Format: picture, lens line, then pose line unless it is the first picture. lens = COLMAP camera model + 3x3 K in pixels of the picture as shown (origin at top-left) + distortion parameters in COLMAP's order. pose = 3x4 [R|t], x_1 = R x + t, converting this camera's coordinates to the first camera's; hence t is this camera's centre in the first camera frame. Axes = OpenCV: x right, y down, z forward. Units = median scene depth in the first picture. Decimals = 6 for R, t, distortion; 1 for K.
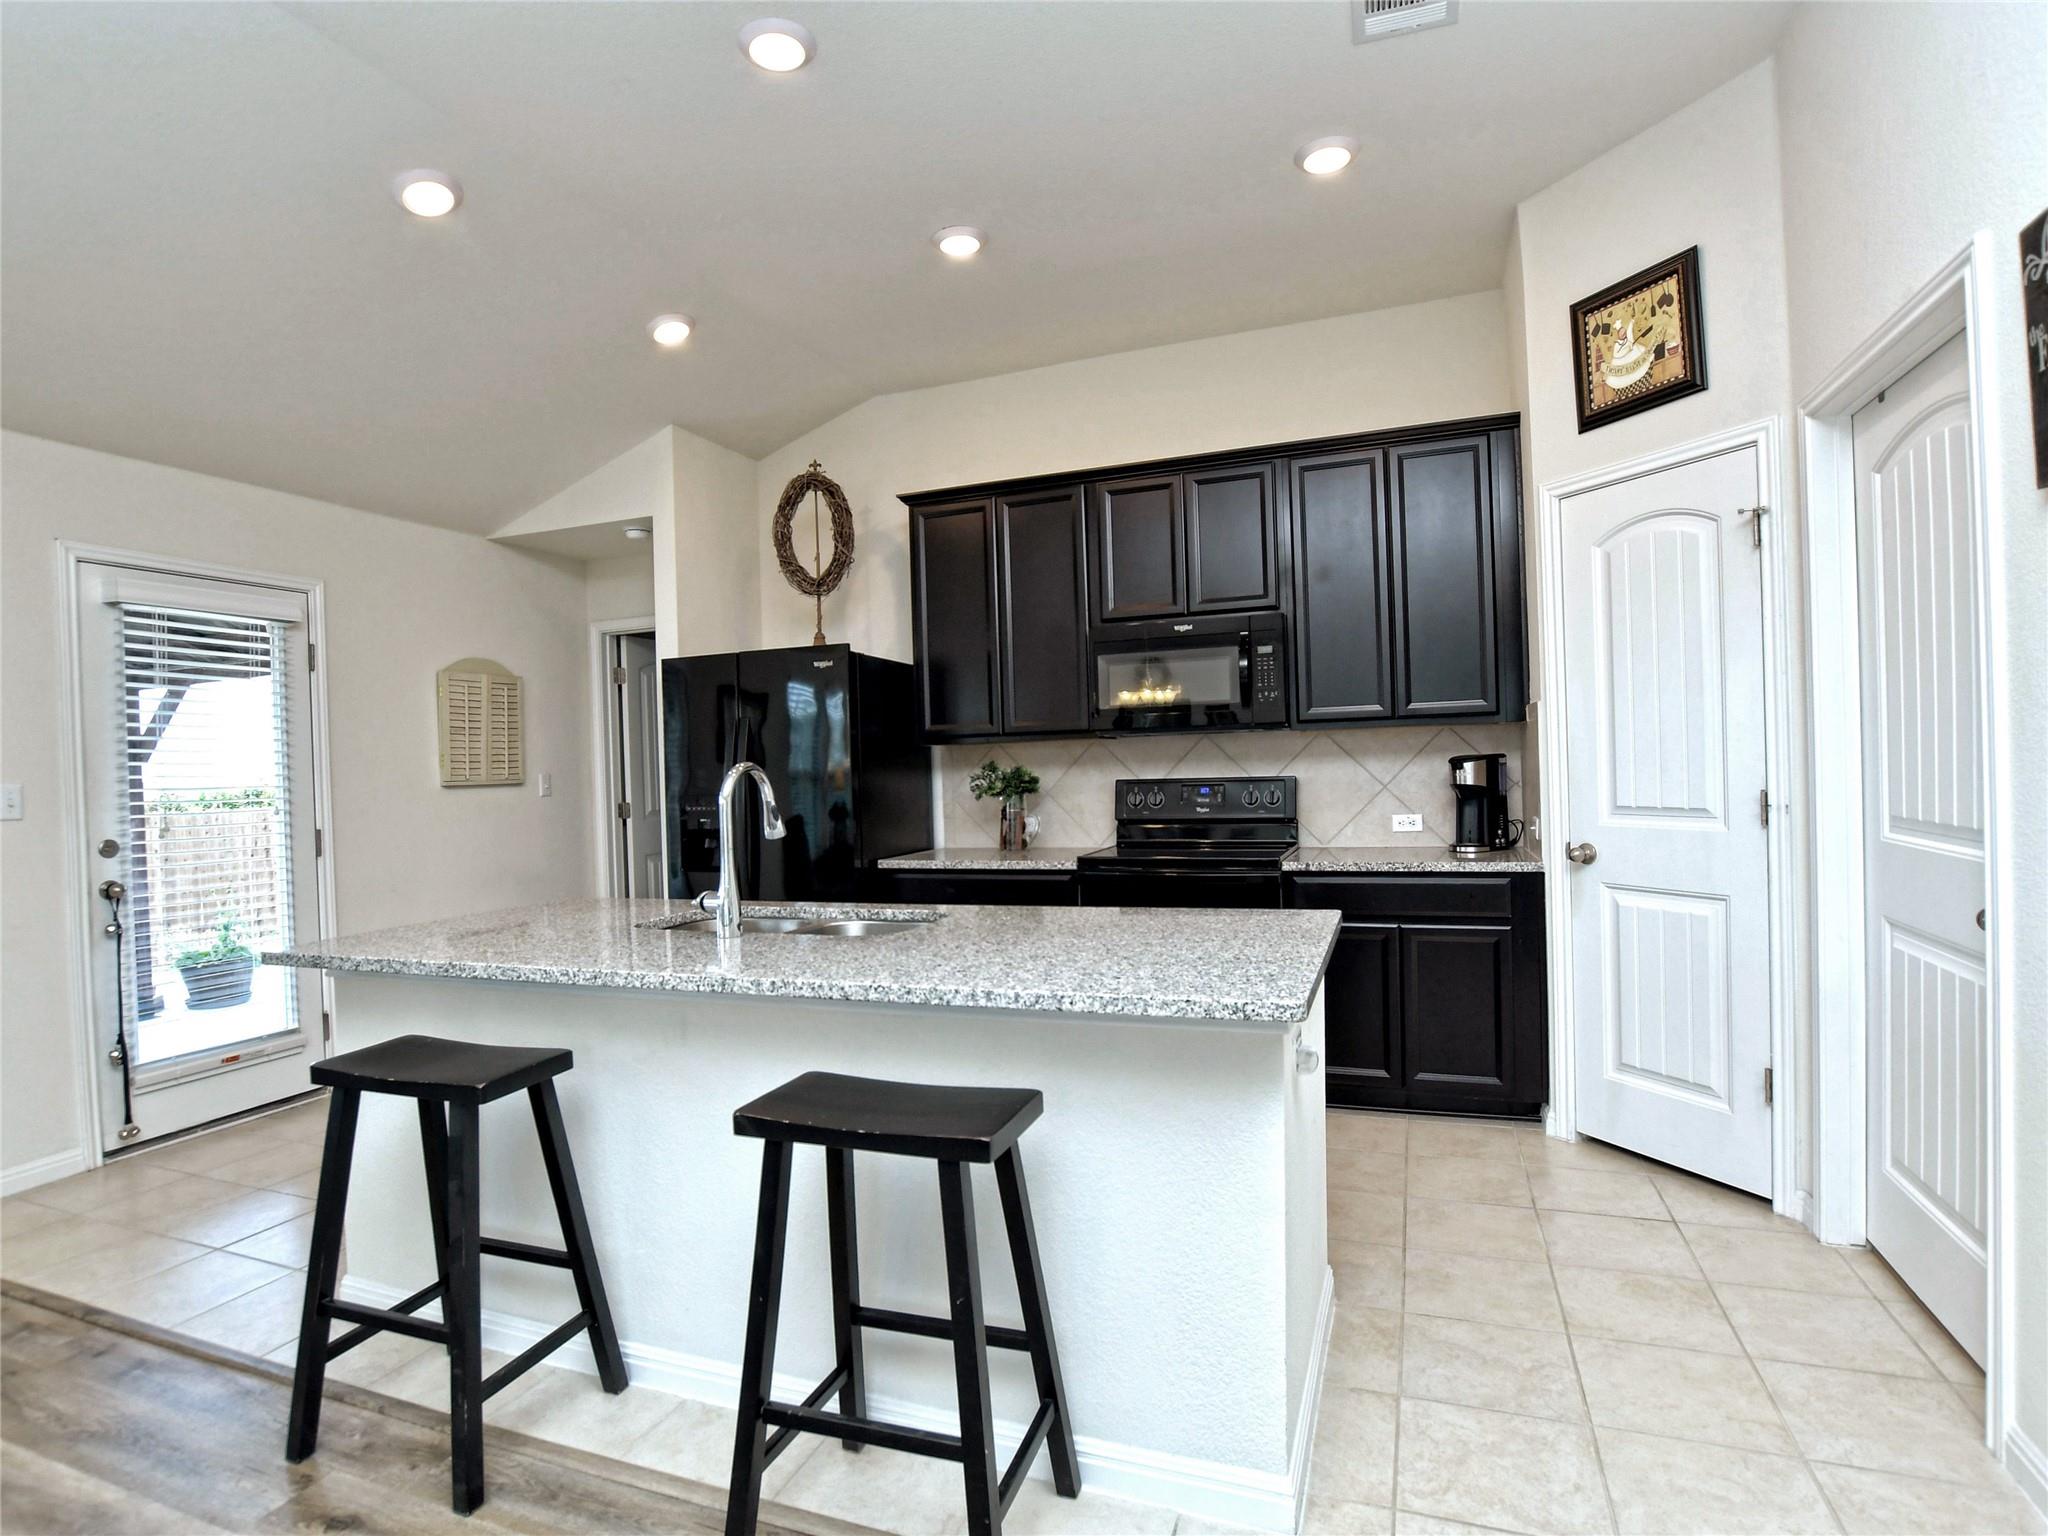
lens RADIAL K [[1057.2, 0, 1008.8], [0, 1057.2, 774.0], [0, 0, 1]] dist [-0.030414, 0.001877]
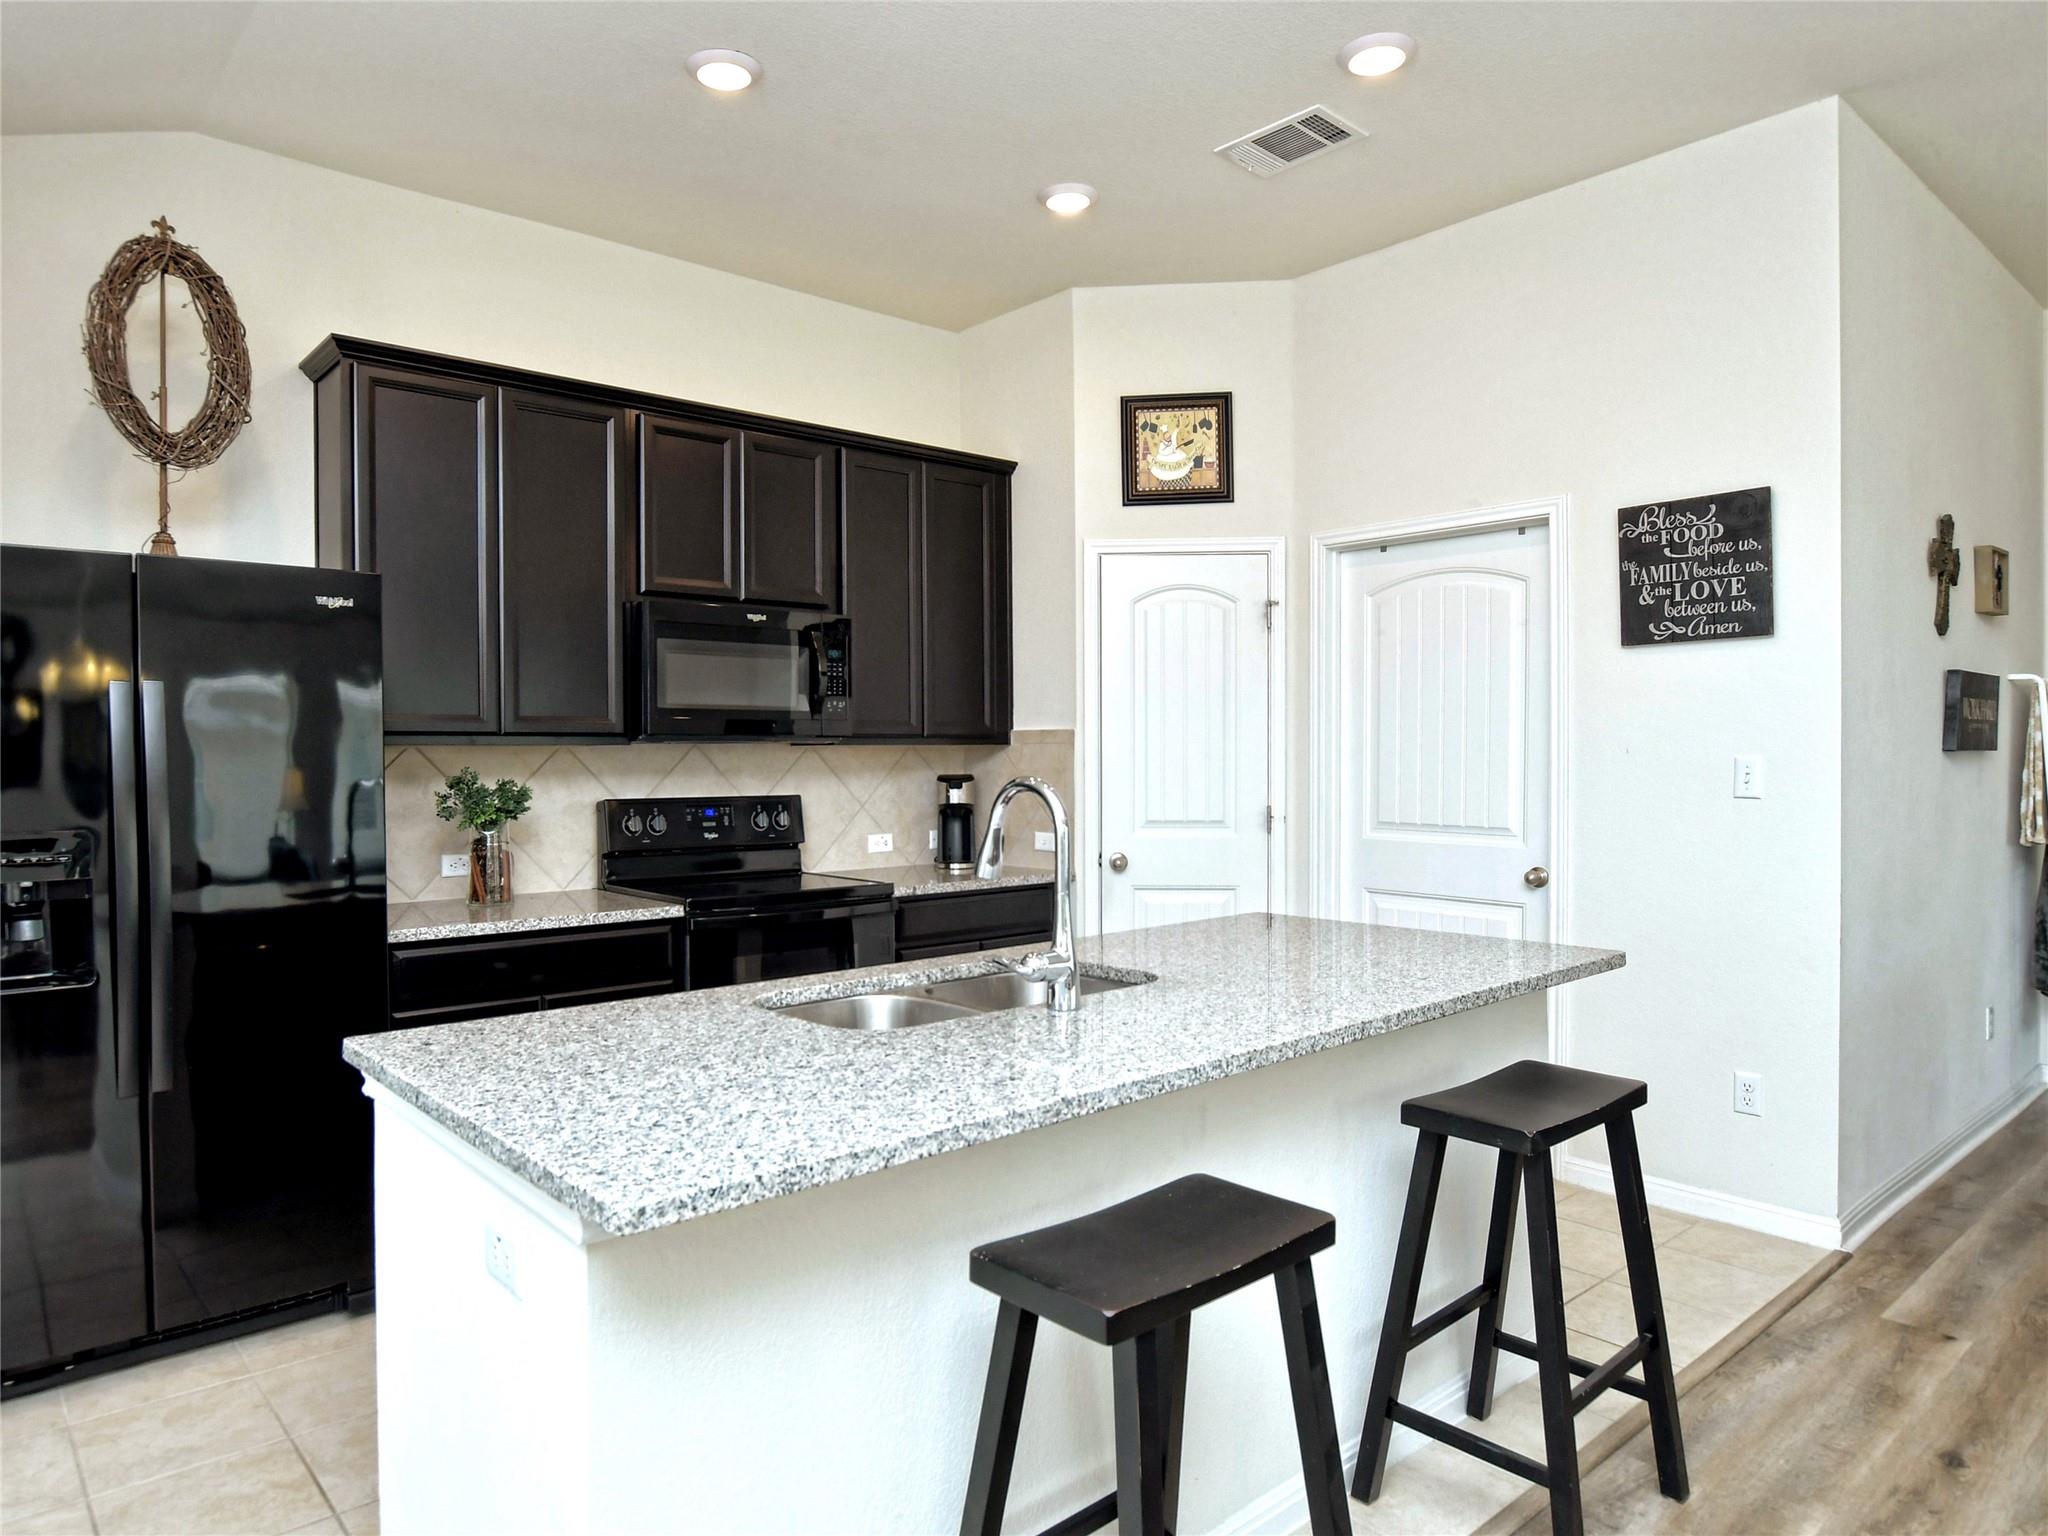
lens RADIAL K [[1290.1, 0, 961.7], [0, 1290.1, 773.0], [0, 0, 1]] dist [-0.024609, 0.002284]
pose [[0.476253, 0.017153, 0.879141, -0.654016], [-0.002301, 0.999831, -0.018261, 0.002992], [-0.879306, 0.006674, 0.476211, 0.372332]]
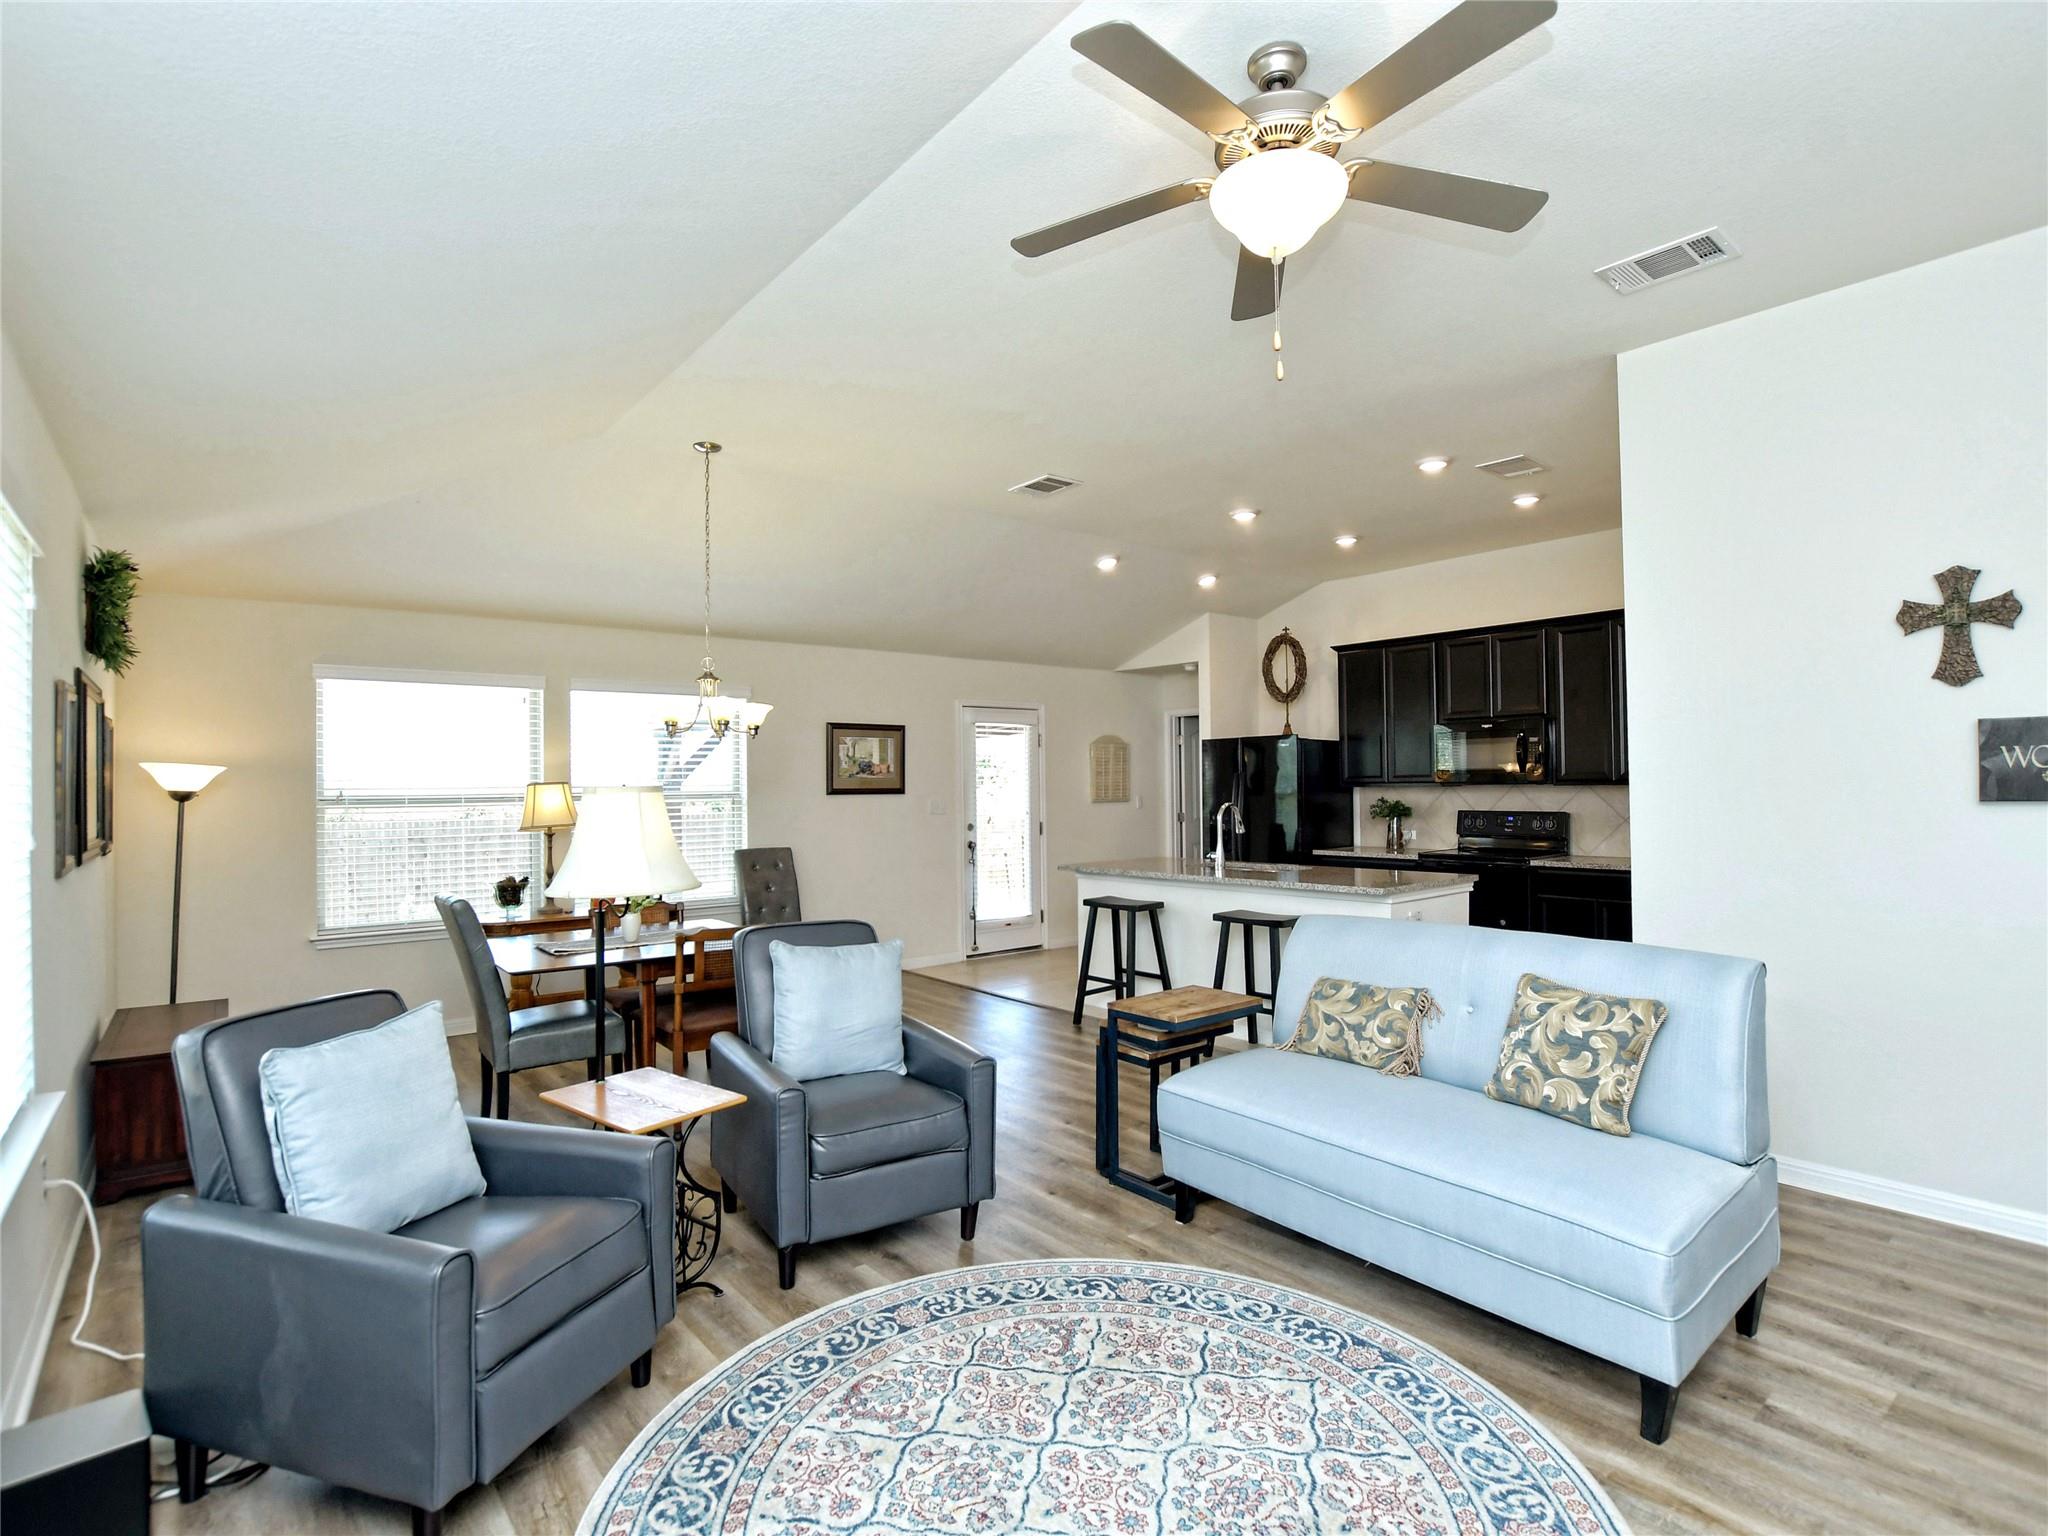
lens RADIAL K [[1009.5, 0, 1008.6], [0, 1009.5, 771.4], [0, 0, 1]] dist [-0.029319, 0.000781]
pose [[0.868457, 0.013850, -0.495570, 0.303537], [-0.019040, 0.999804, -0.005424, -0.038664], [0.495398, 0.014146, 0.868551, -0.845586]]
